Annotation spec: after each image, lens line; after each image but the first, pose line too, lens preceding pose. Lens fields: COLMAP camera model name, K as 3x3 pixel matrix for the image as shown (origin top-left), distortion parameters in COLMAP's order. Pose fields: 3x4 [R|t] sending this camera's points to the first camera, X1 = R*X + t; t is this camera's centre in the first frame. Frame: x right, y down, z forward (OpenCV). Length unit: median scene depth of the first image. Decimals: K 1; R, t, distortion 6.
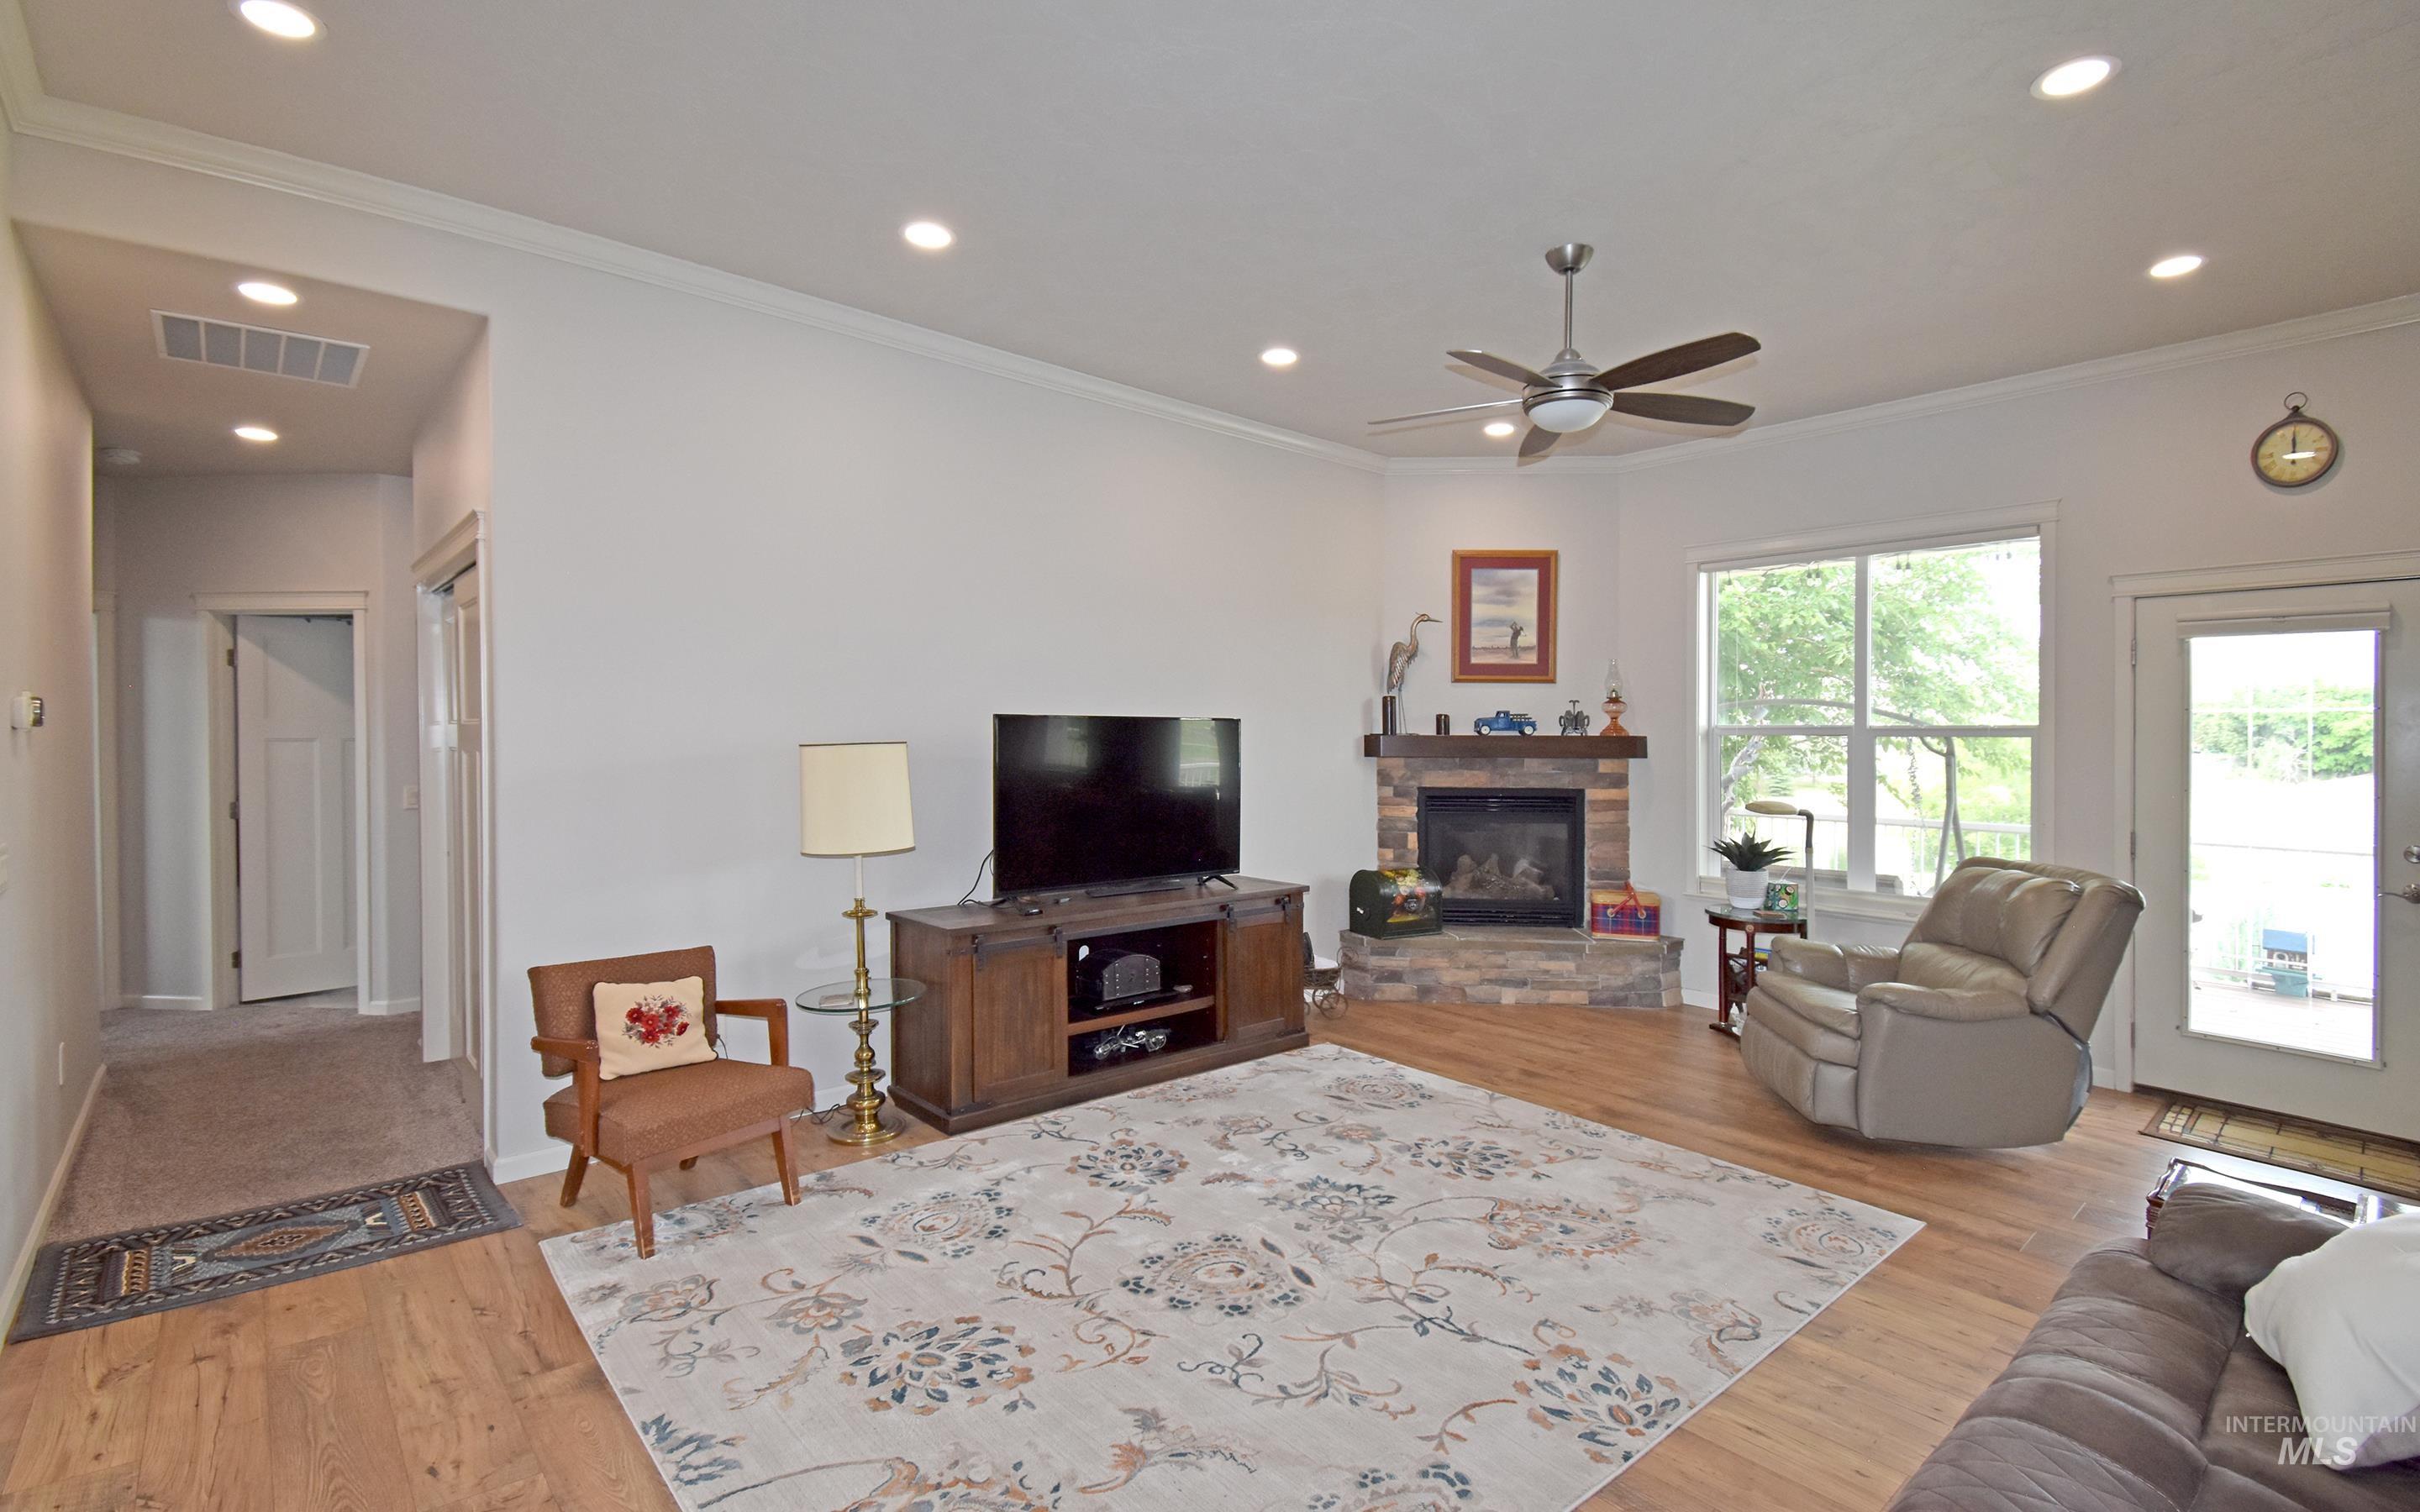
lens RADIAL K [[1059.1, 0, 1188.5], [0, 1059.1, 770.0], [0, 0, 1]] dist [0.000779, -0.016187]
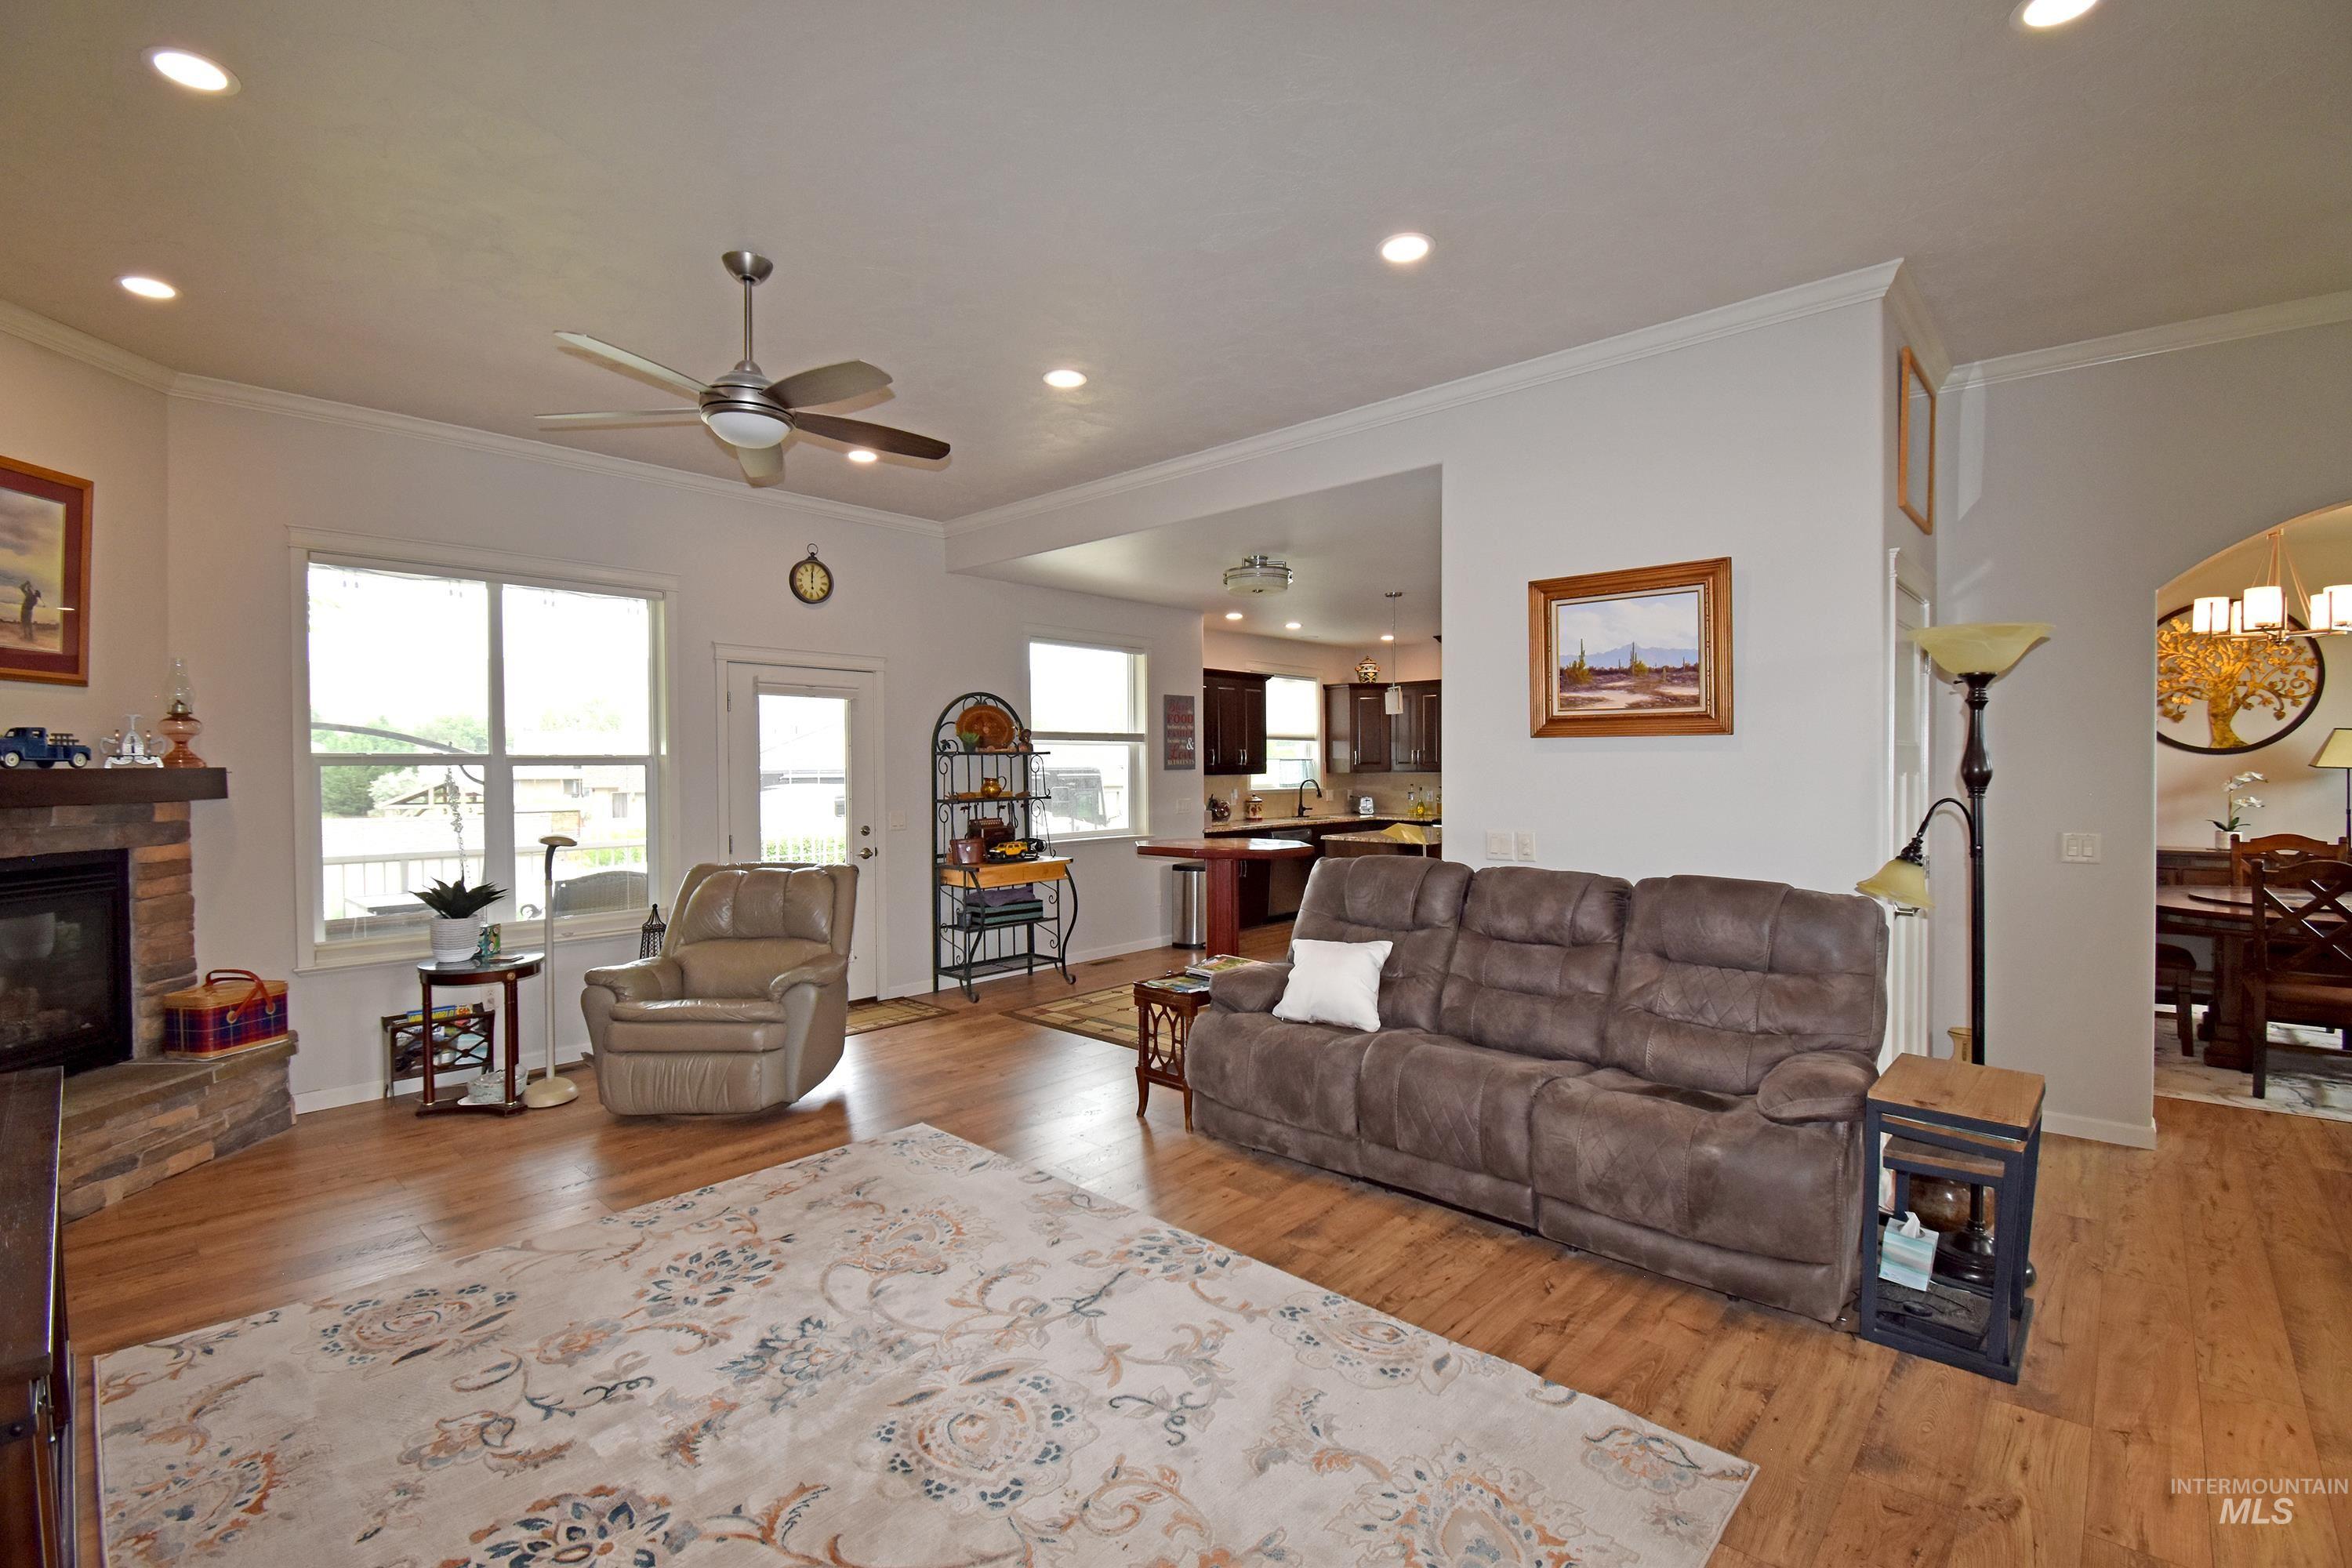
lens RADIAL K [[1037.6, 0, 1171.8], [0, 1037.6, 772.8], [0, 0, 1]] dist [0.019539, -0.025764]
pose [[-0.123351, -0.009974, 0.992313, -0.378189], [0.034414, 0.999305, 0.014322, -0.017827], [-0.991766, 0.035916, -0.122922, 0.463913]]
